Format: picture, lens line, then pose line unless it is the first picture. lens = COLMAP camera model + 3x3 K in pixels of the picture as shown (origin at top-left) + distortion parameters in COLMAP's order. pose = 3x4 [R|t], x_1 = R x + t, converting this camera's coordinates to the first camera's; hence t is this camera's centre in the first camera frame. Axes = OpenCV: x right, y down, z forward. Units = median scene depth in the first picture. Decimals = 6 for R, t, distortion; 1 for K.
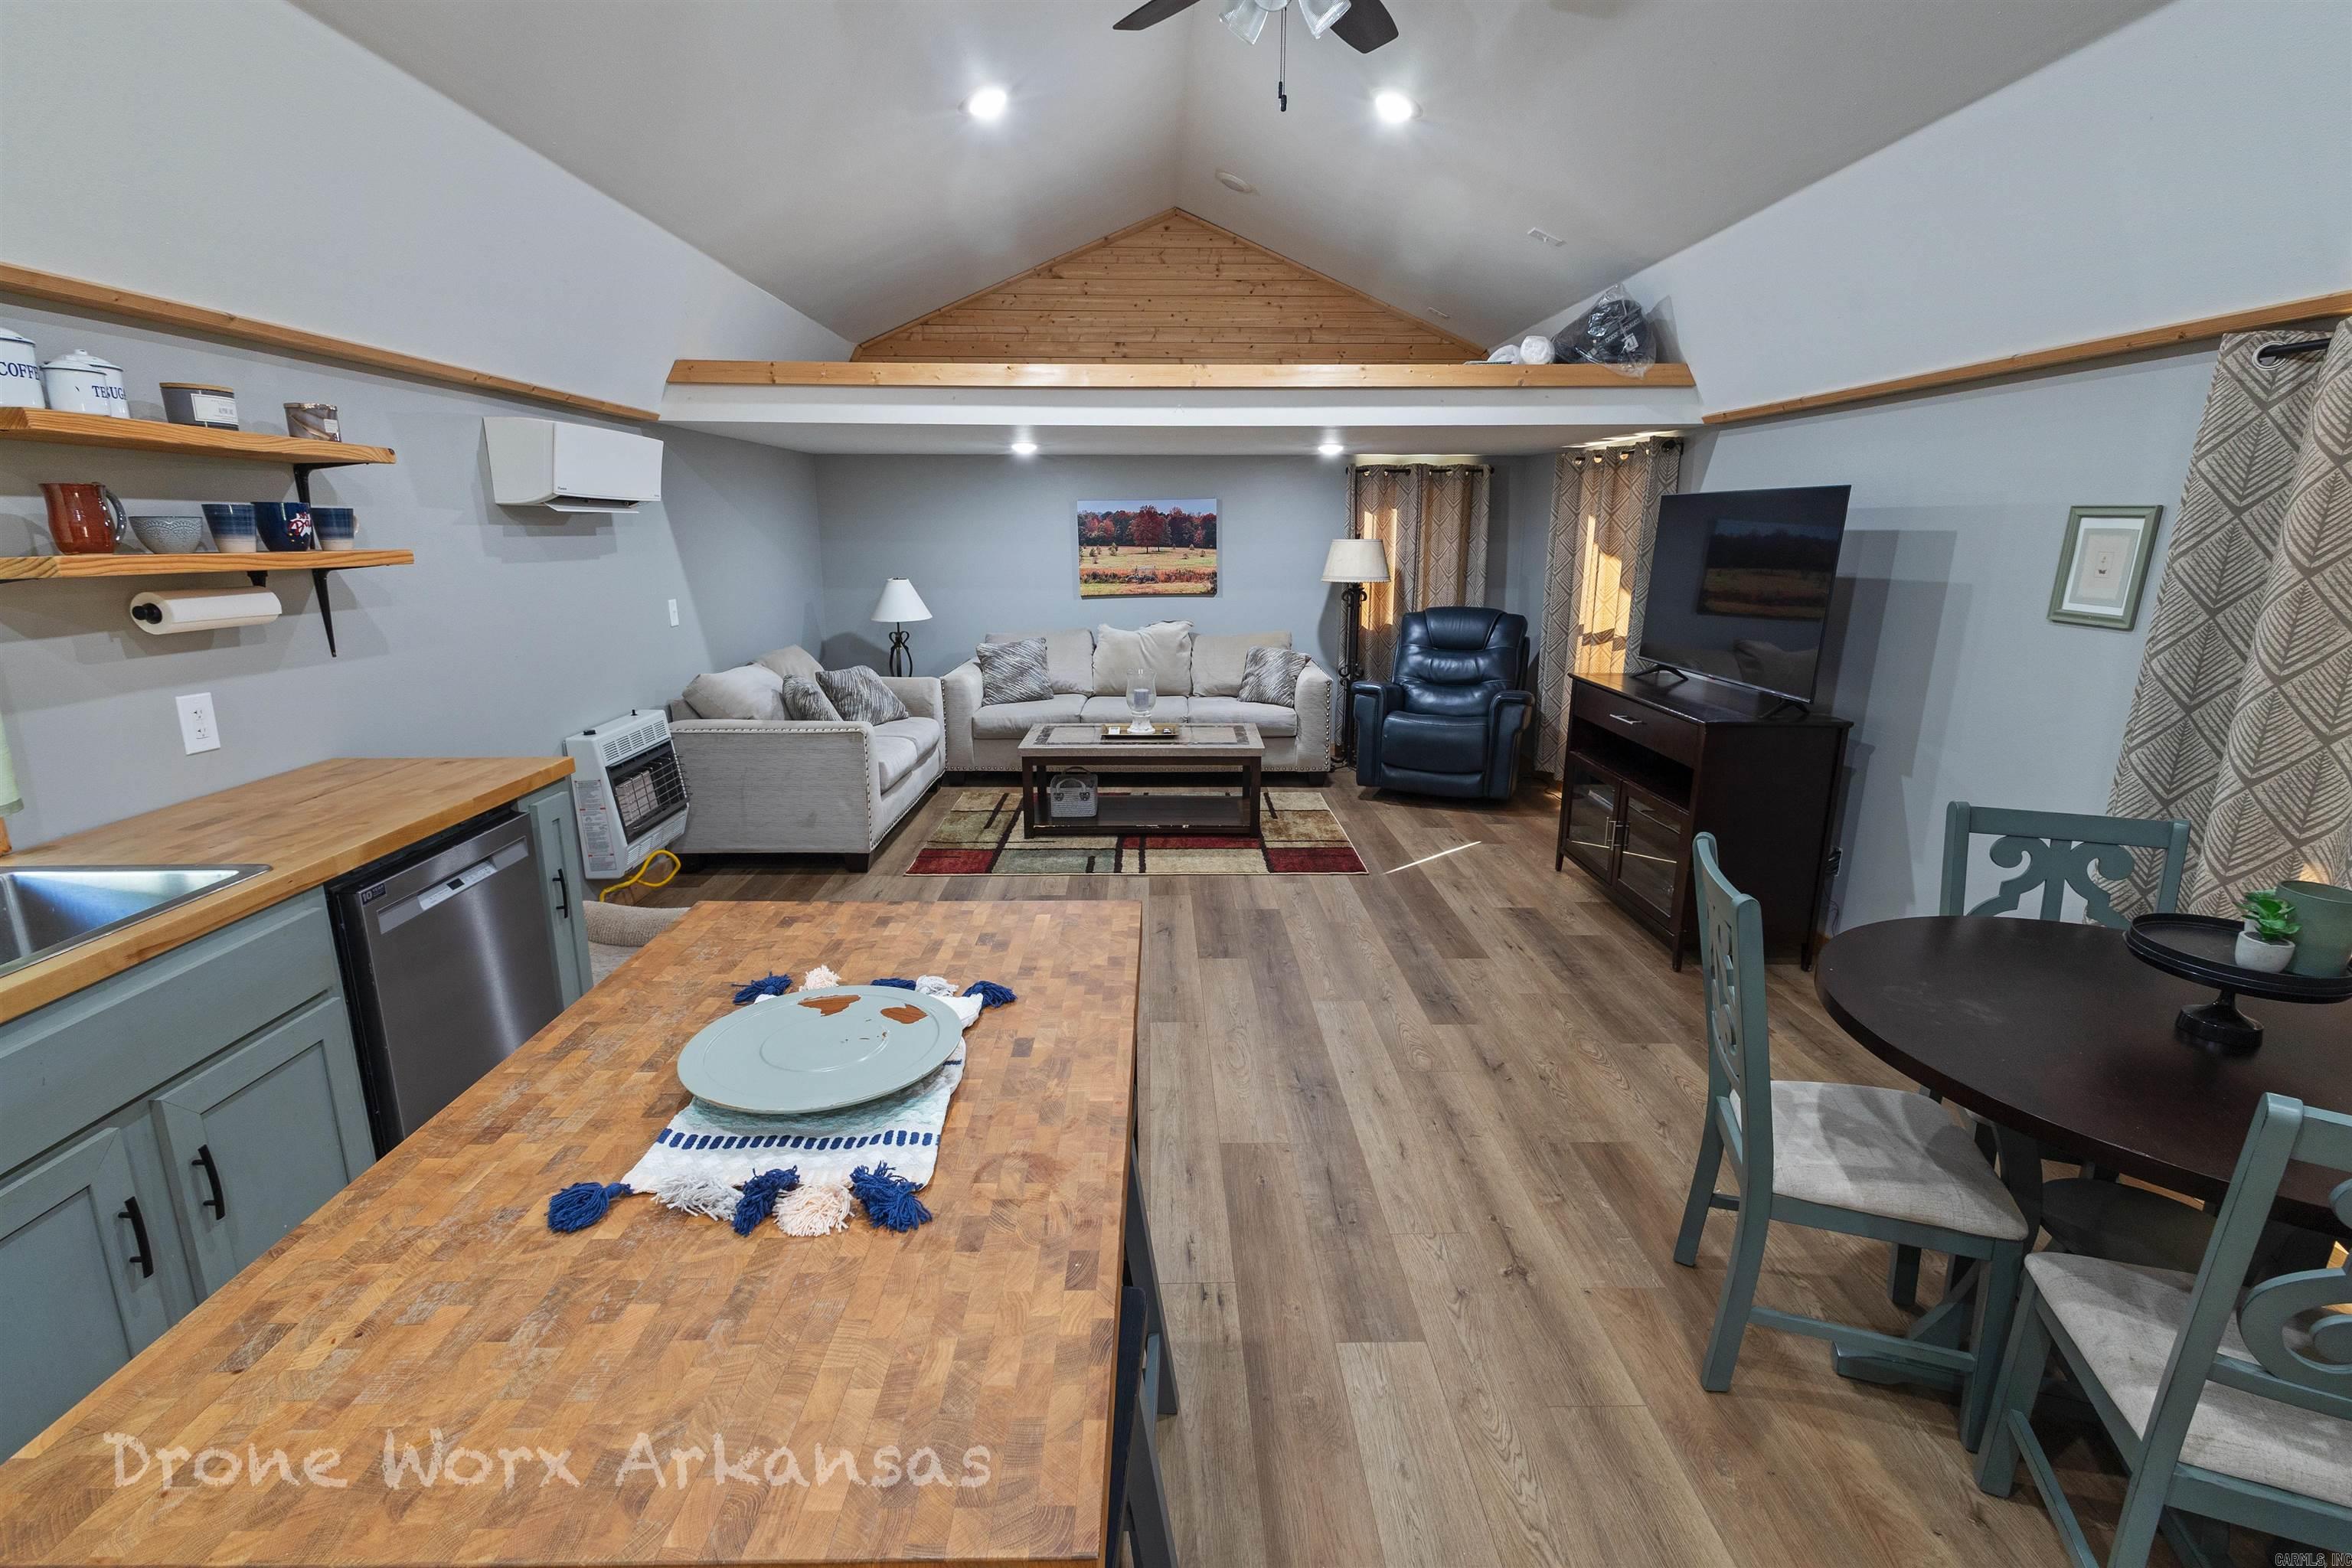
lens RADIAL K [[1077.4, 0, 1176.0], [0, 1077.4, 784.0], [0, 0, 1]] dist [0.013646, -0.001015]
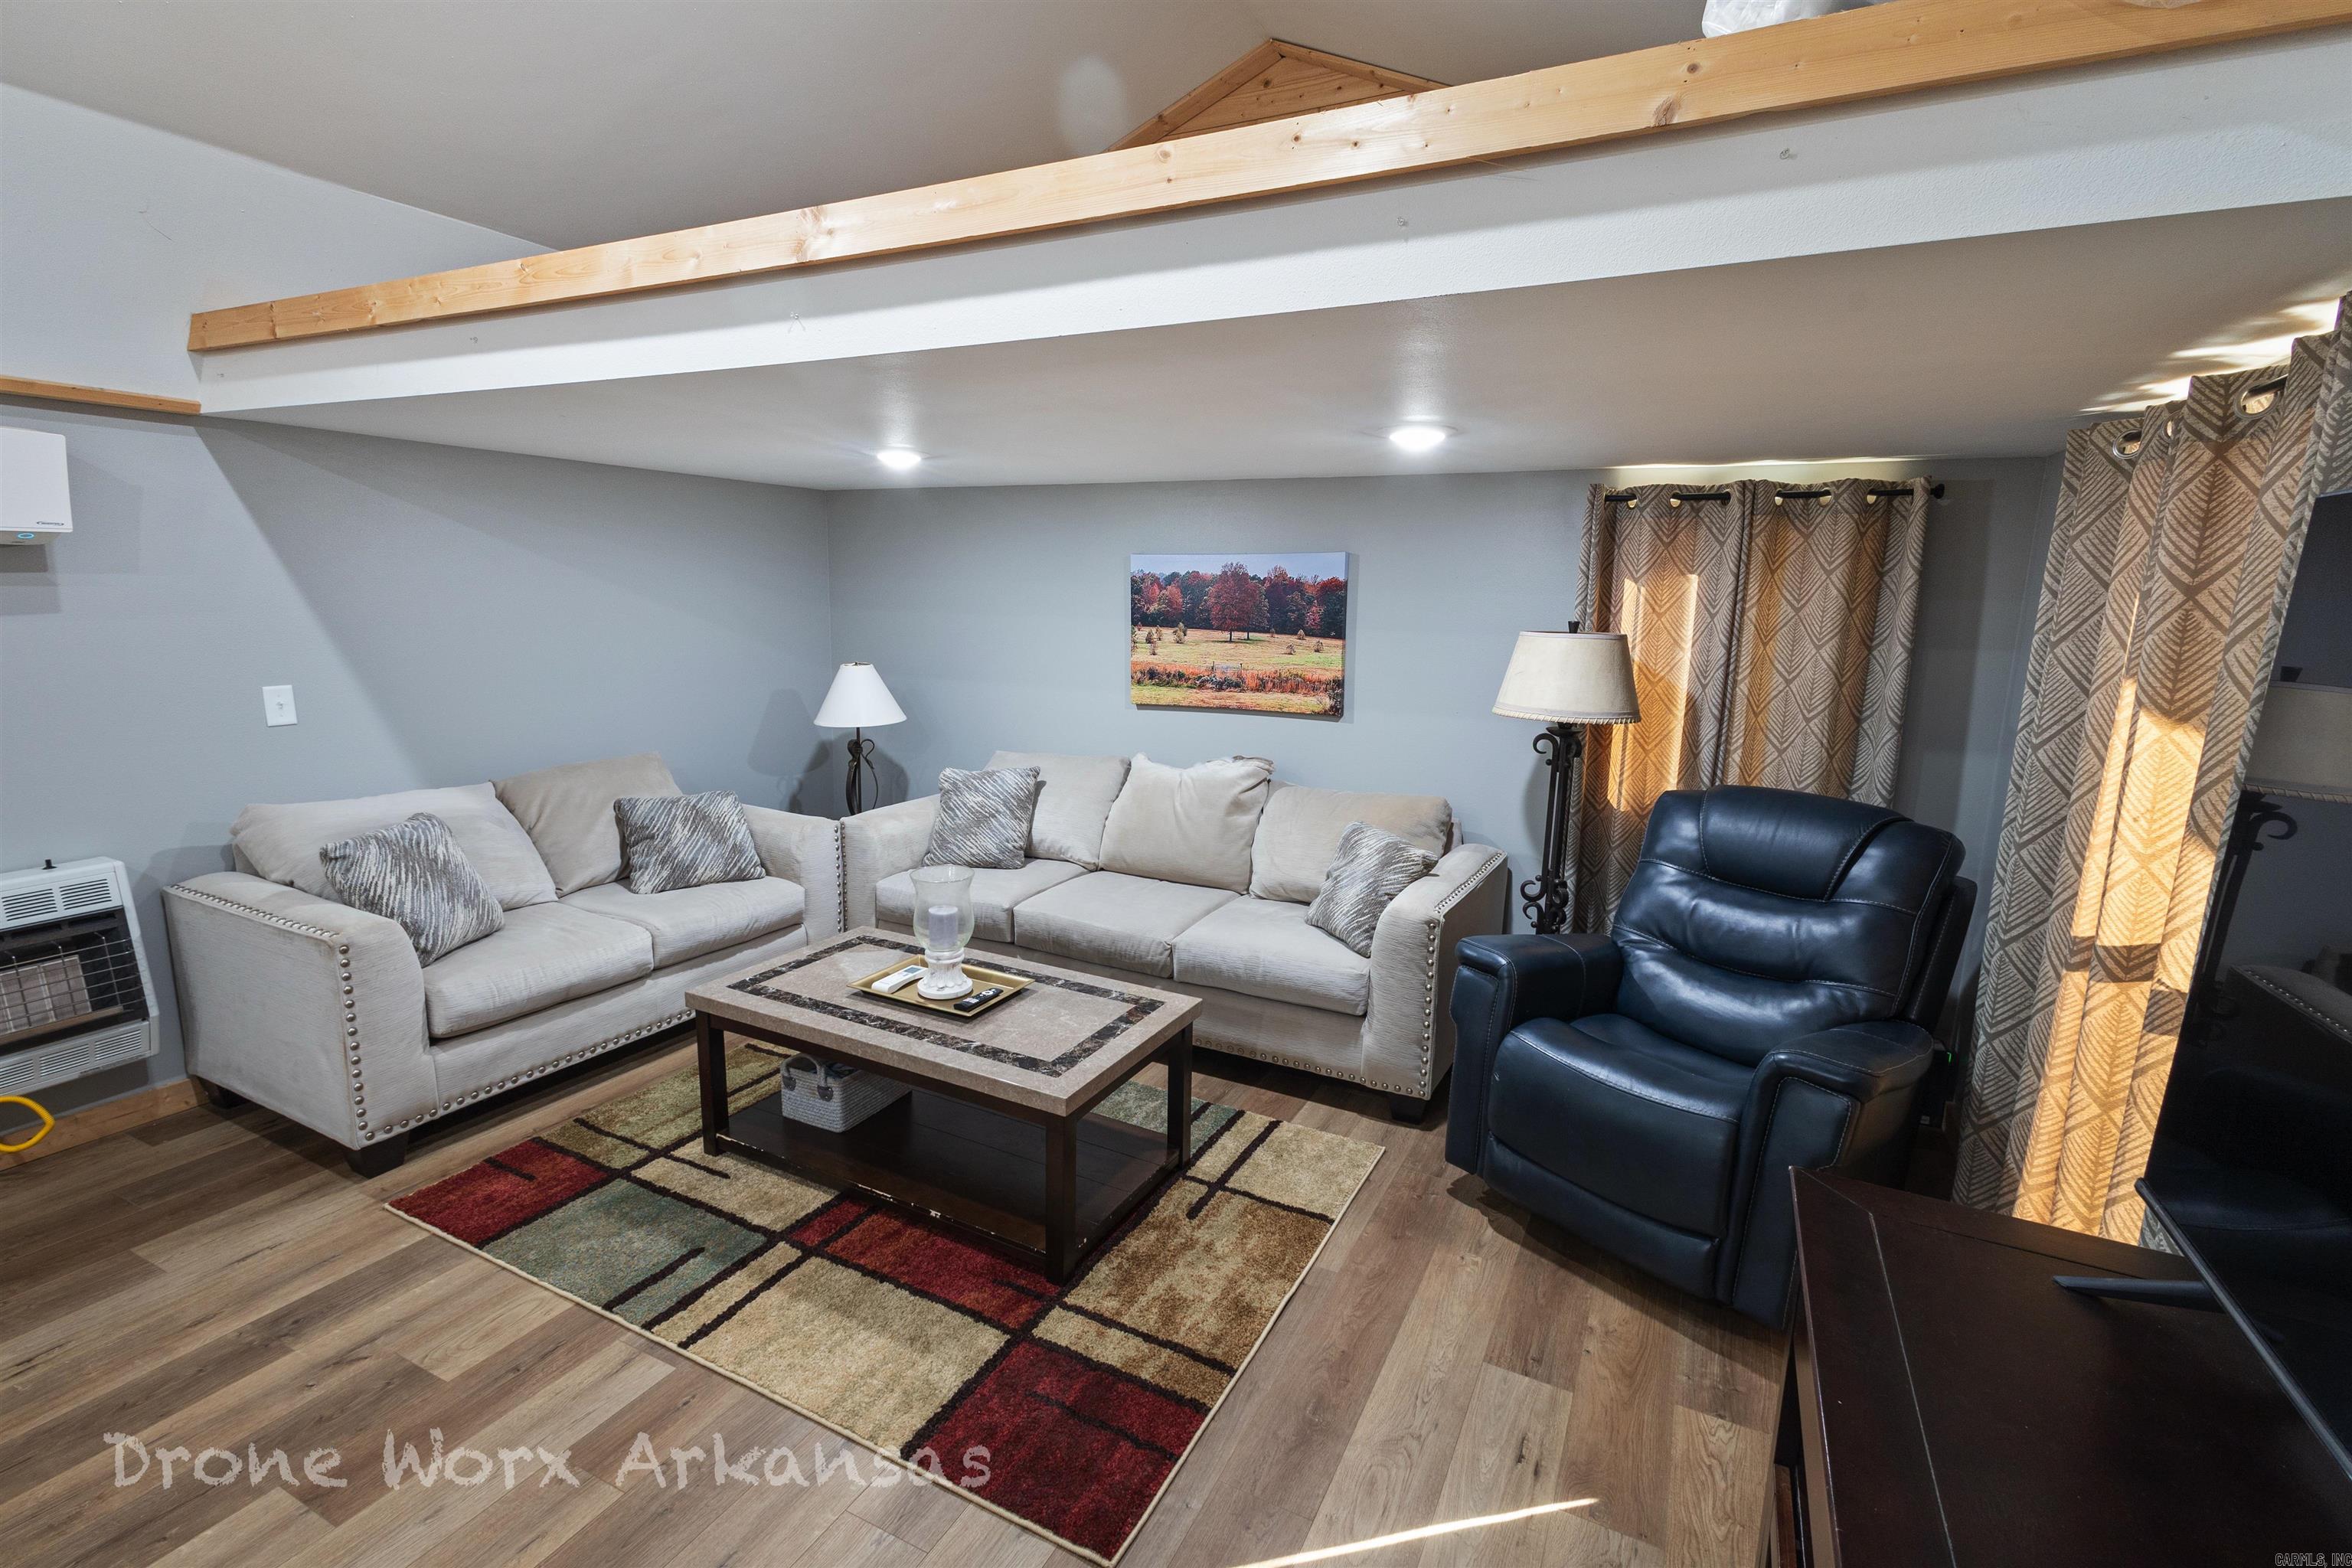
lens RADIAL K [[1077.4, 0, 1176.0], [0, 1077.4, 784.0], [0, 0, 1]] dist [0.013646, -0.001015]
pose [[0.881325, 0.102705, -0.461214, 0.270912], [-0.131694, 0.990805, -0.031014, -0.132568], [0.453788, 0.088072, 0.886747, 0.541276]]
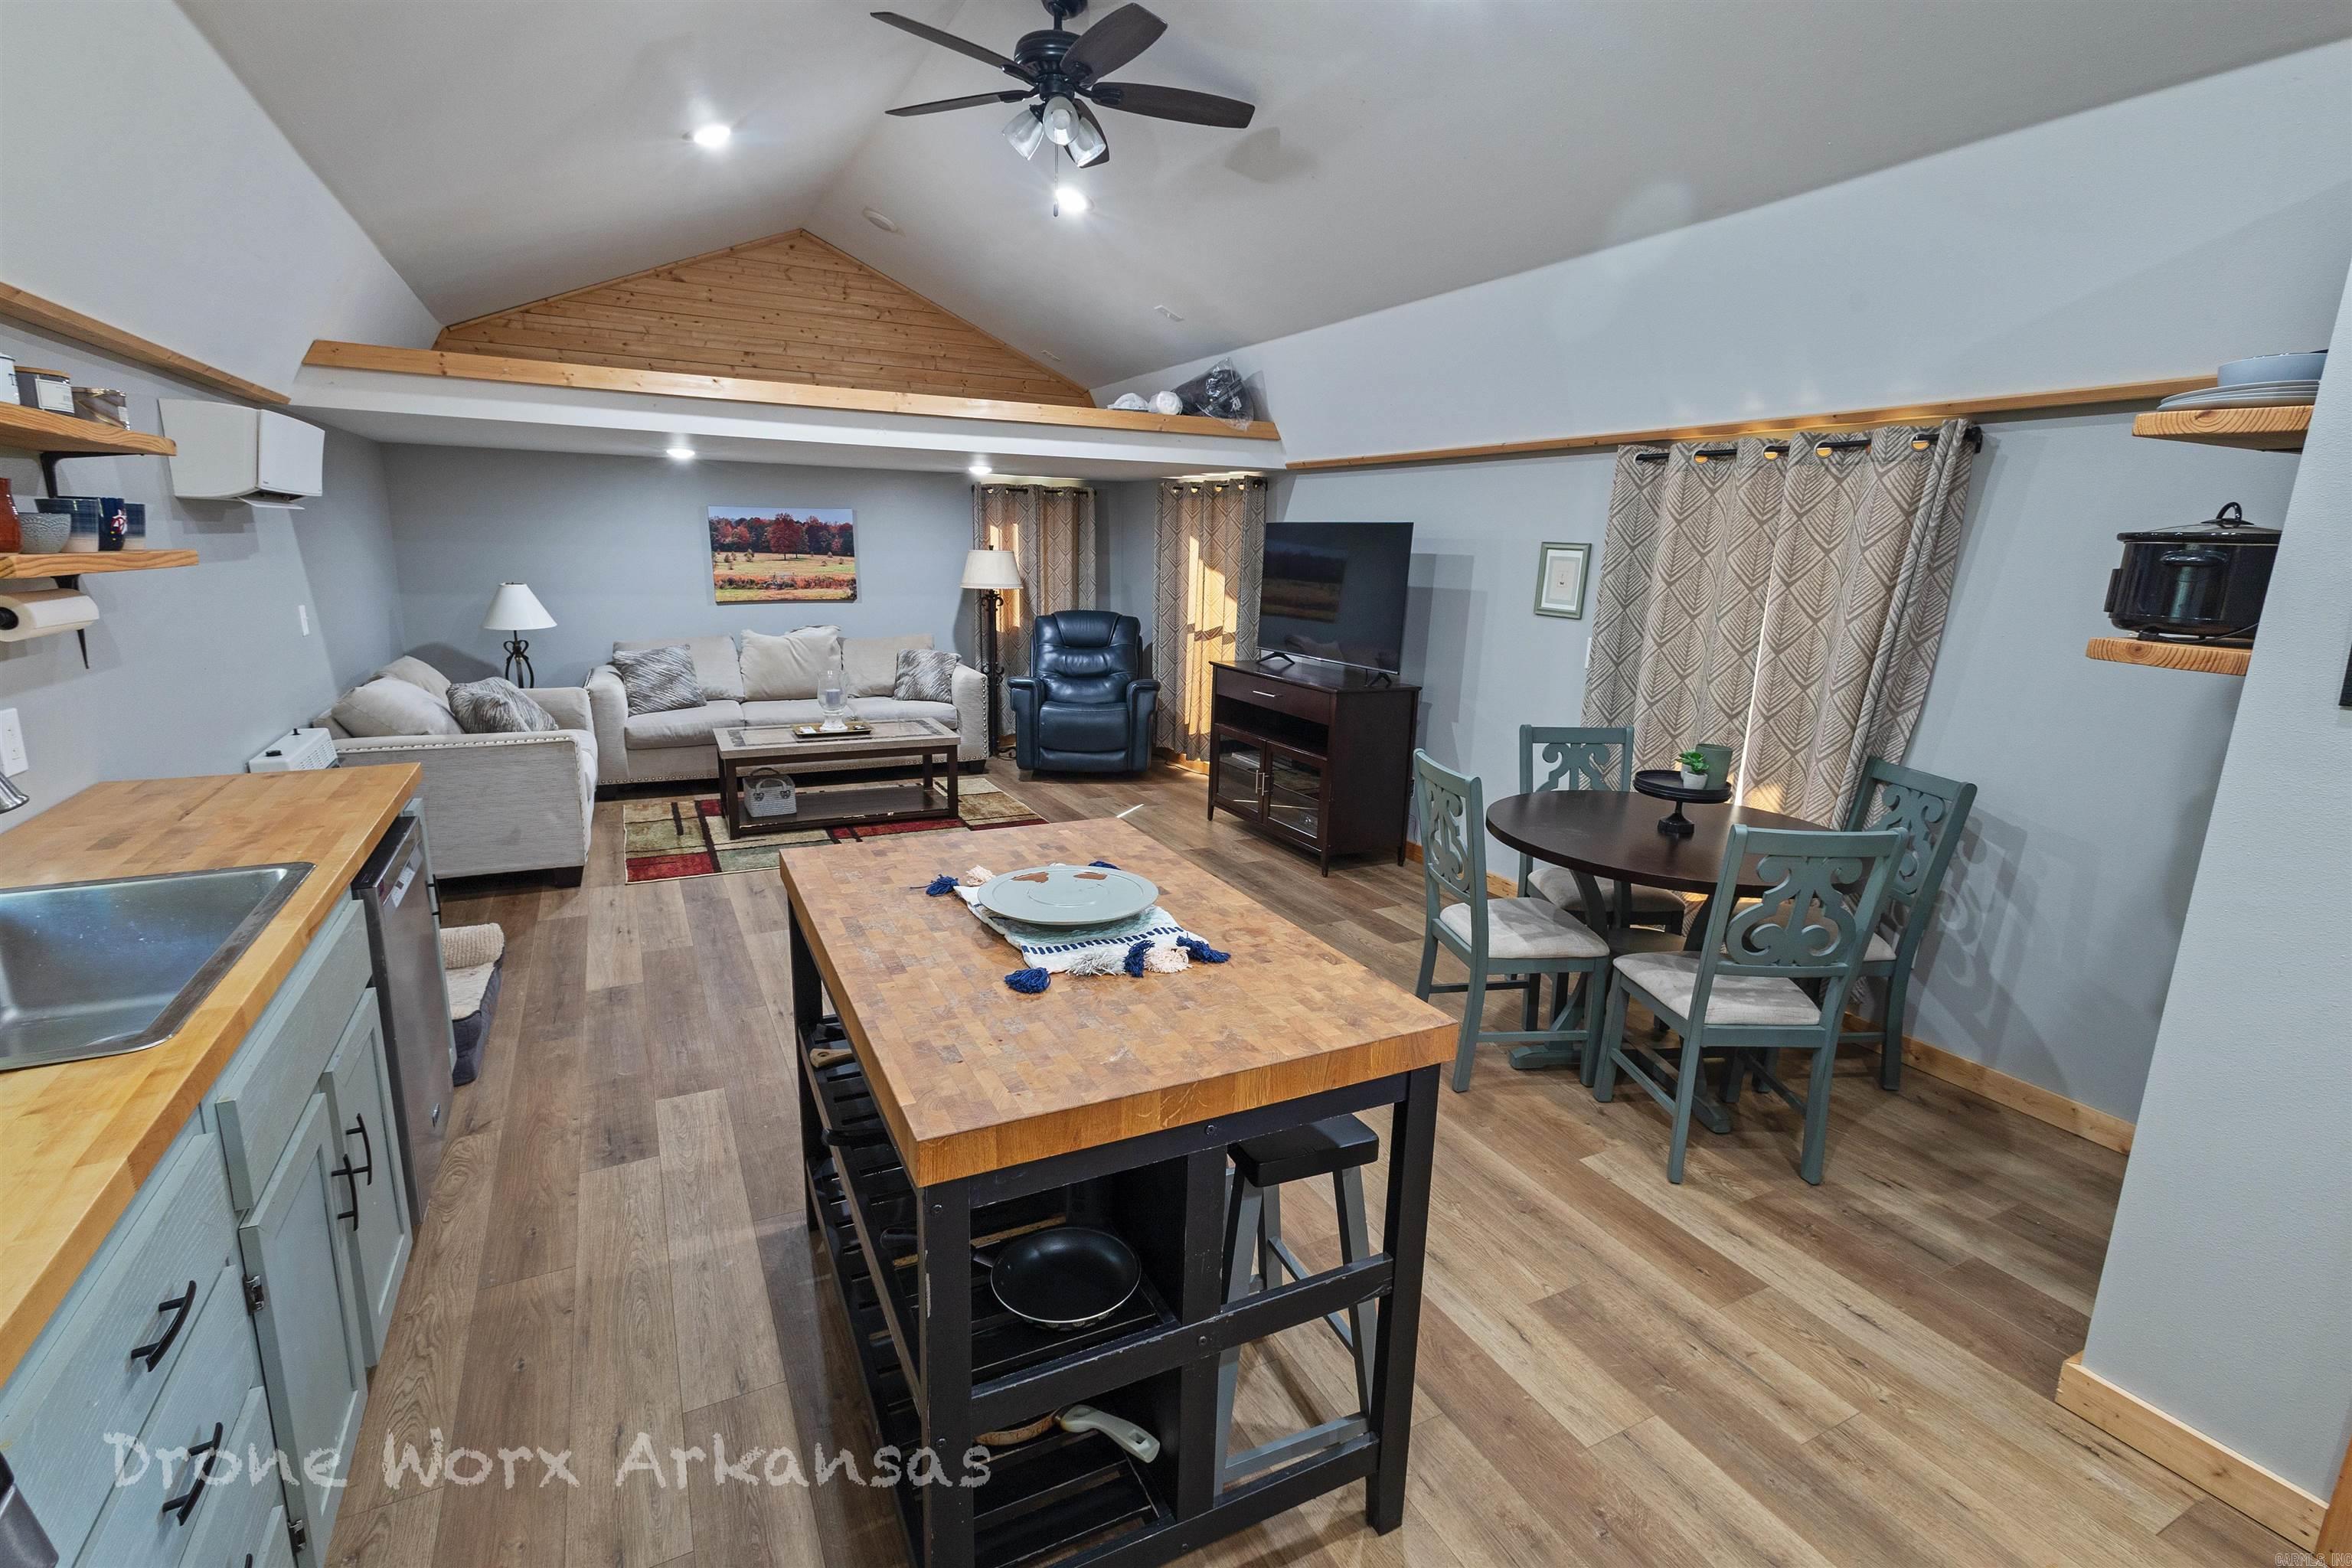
lens RADIAL K [[1077.4, 0, 1176.0], [0, 1077.4, 784.0], [0, 0, 1]] dist [0.013646, -0.001015]
pose [[0.899067, -0.076067, 0.431152, -0.176687], [0.079211, 0.996801, 0.010687, 0.018303], [-0.430586, 0.024543, 0.902216, -0.088683]]
